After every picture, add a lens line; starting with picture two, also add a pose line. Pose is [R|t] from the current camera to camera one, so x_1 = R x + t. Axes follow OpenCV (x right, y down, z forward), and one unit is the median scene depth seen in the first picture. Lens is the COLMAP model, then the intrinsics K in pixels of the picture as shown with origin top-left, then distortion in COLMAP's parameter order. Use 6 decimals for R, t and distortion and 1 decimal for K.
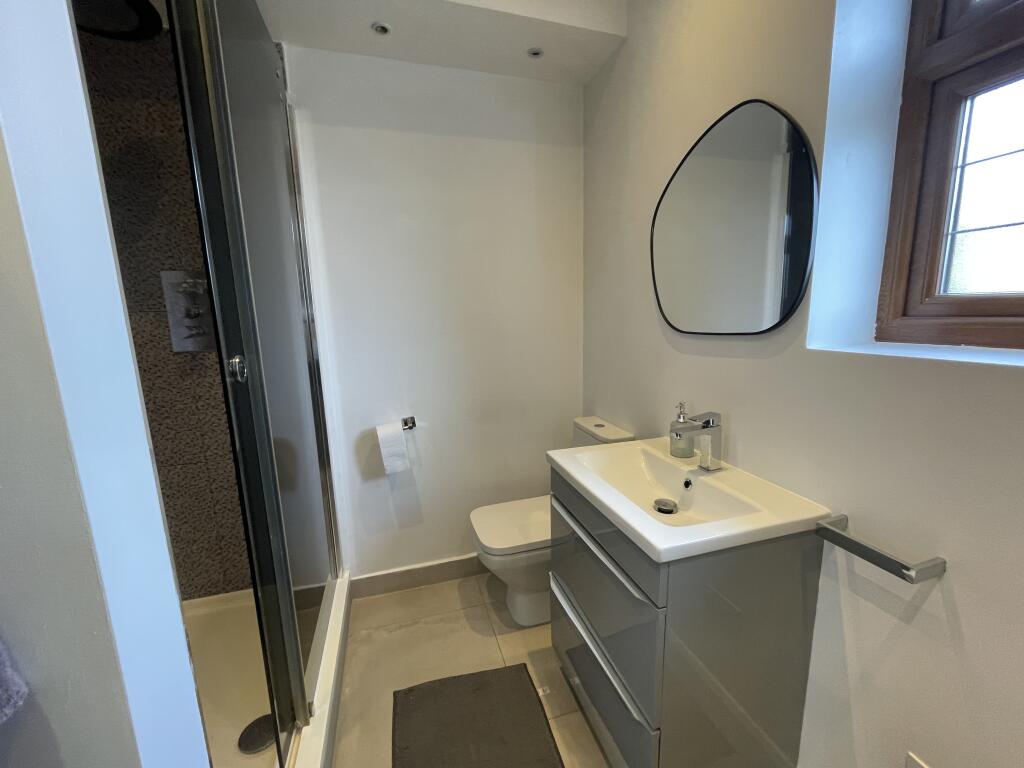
lens RADIAL K [[412.3, 0, 511.4], [0, 412.3, 383.5], [0, 0, 1]] dist [-0.001918, -0.000366]
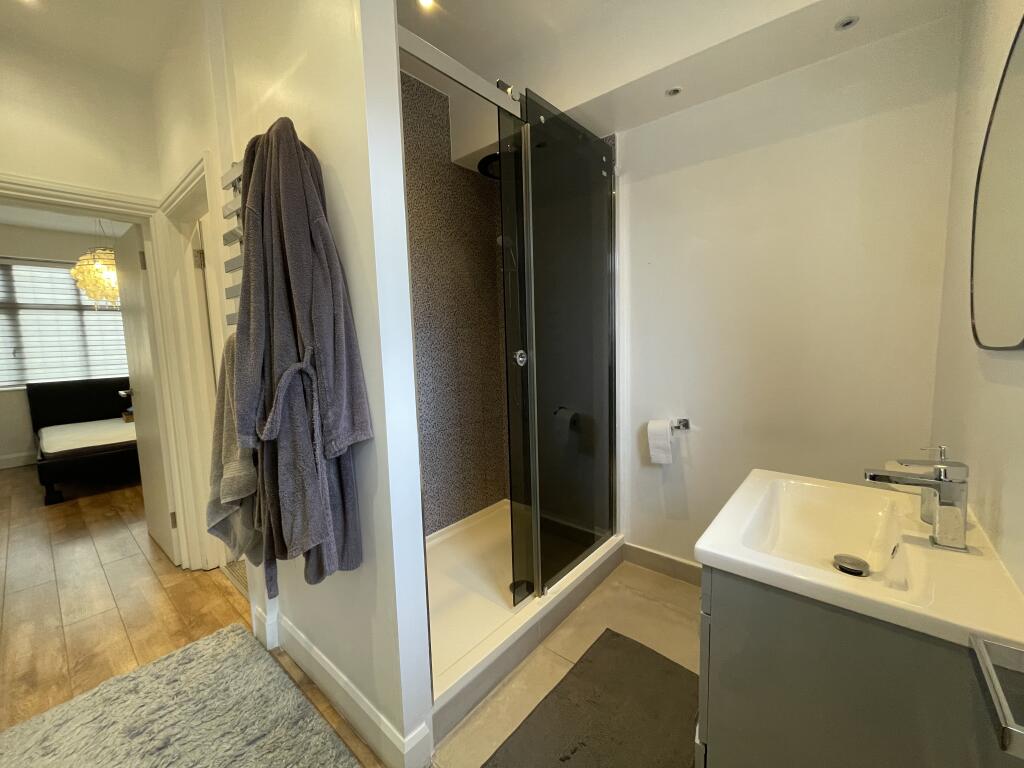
lens RADIAL K [[412.3, 0, 505.7], [0, 412.3, 382.4], [0, 0, 1]] dist [-0.001918, -0.000366]
pose [[0.548278, 0.099443, -0.830363, 0.452875], [-0.124013, 0.991595, 0.036868, 0.002951], [0.827050, 0.082762, 0.556002, -0.011105]]
